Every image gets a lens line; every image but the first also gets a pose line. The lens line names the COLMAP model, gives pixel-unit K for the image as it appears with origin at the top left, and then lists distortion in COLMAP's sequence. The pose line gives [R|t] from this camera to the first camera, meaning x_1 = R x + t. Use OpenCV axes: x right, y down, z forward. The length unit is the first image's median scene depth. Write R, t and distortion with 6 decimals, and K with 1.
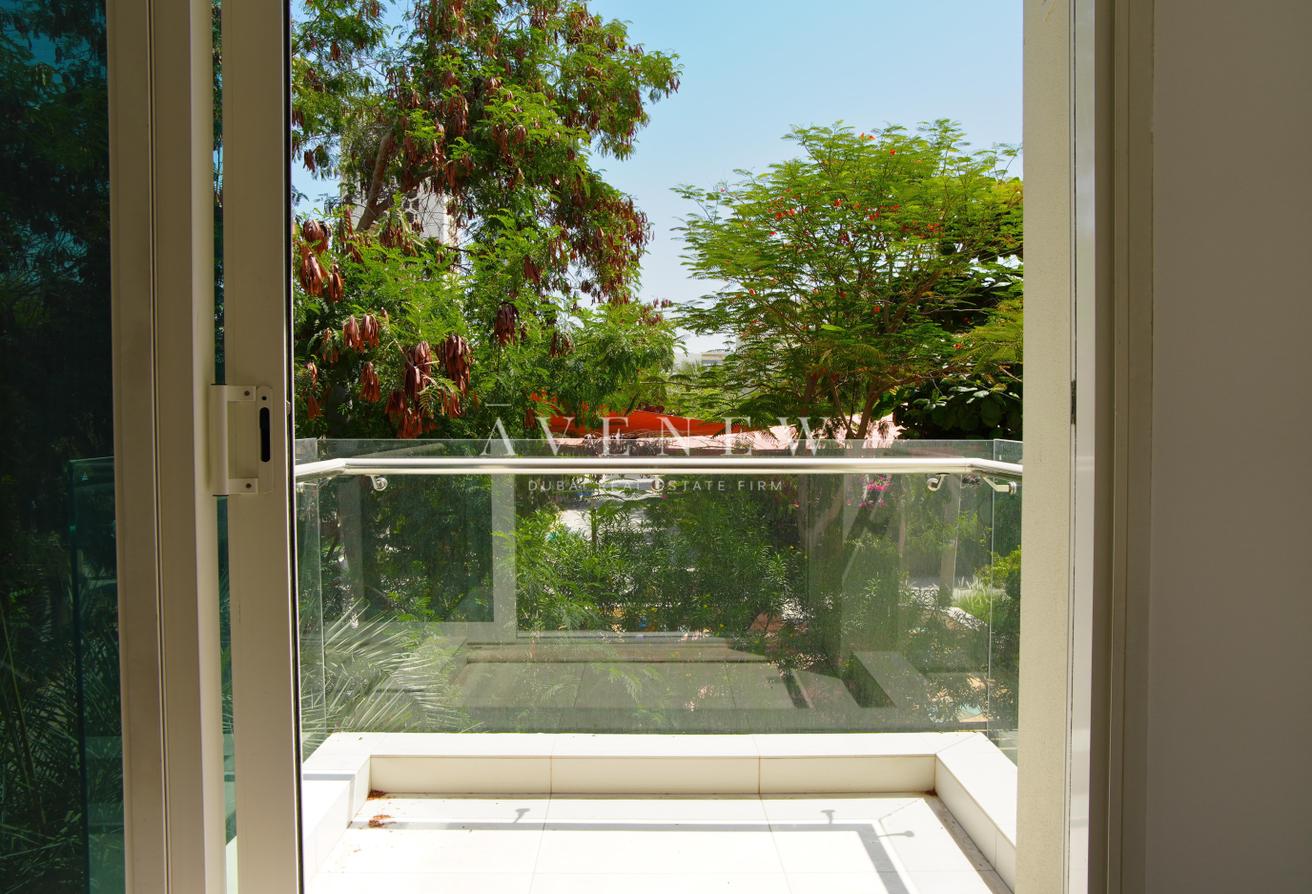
lens RADIAL K [[1000.5, 0, 642.2], [0, 1000.5, 473.3], [0, 0, 1]] dist [-0.096667, 0.090213]
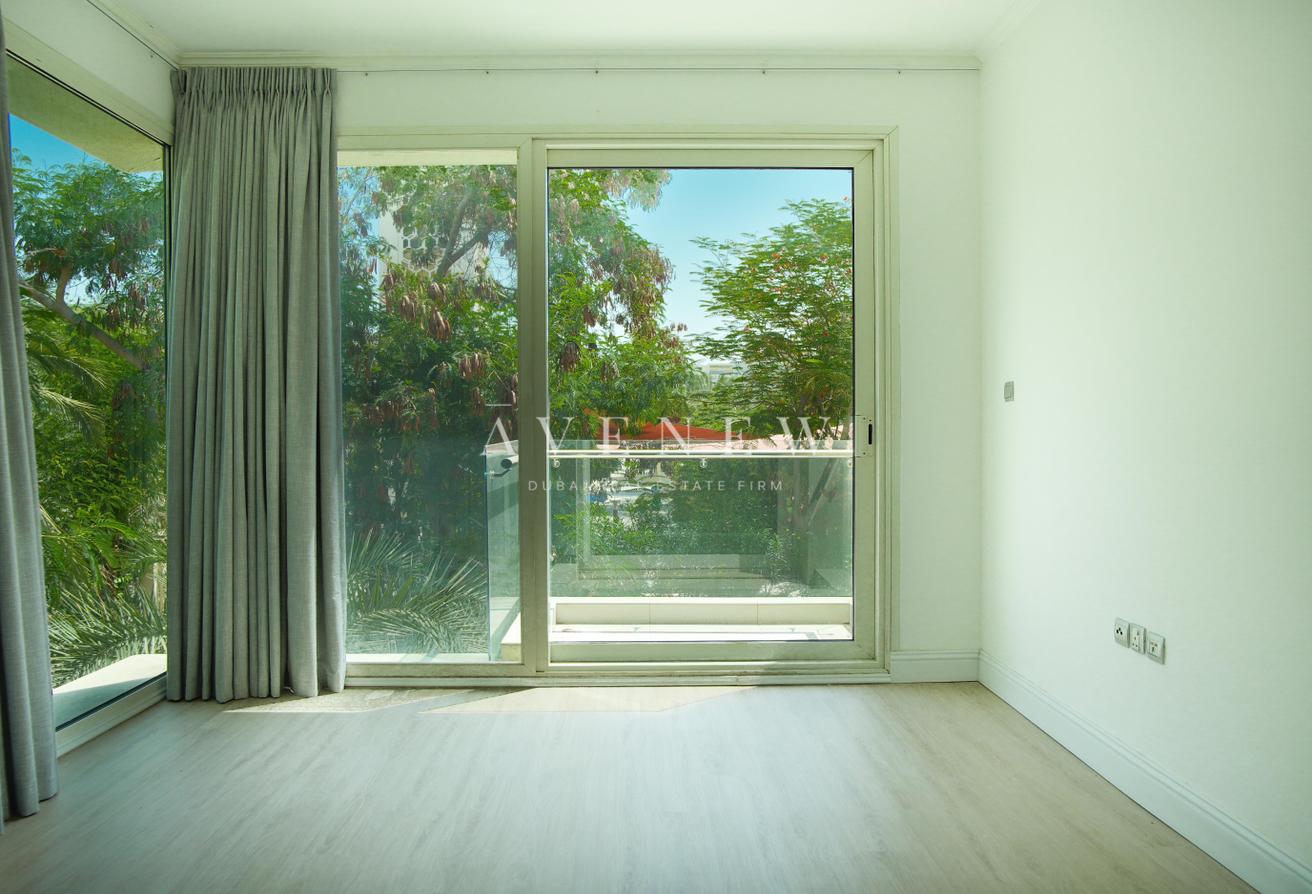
lens RADIAL K [[1000.5, 0, 653.4], [0, 1000.5, 454.4], [0, 0, 1]] dist [-0.096667, 0.090213]
pose [[0.999994, 0.000338, 0.003431, -0.022651], [-0.000239, 0.999580, -0.028962, 0.013791], [-0.003439, 0.028961, 0.999575, -0.241239]]
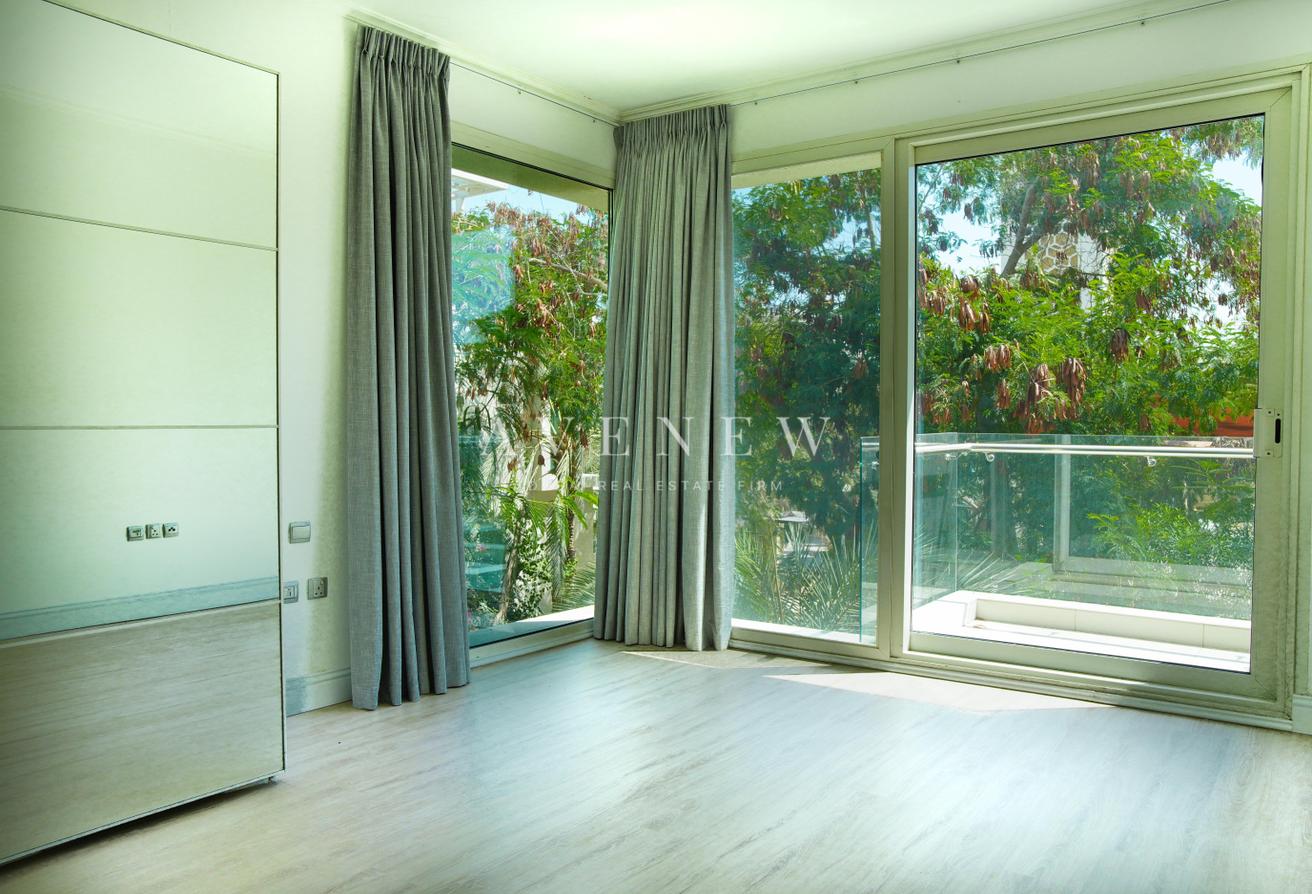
lens RADIAL K [[1000.5, 0, 650.2], [0, 1000.5, 454.0], [0, 0, 1]] dist [-0.096667, 0.090213]
pose [[0.802782, 0.025484, -0.595728, 0.089686], [-0.038437, 0.999220, -0.009053, 0.013023], [0.595033, 0.030166, 0.803135, -0.231460]]
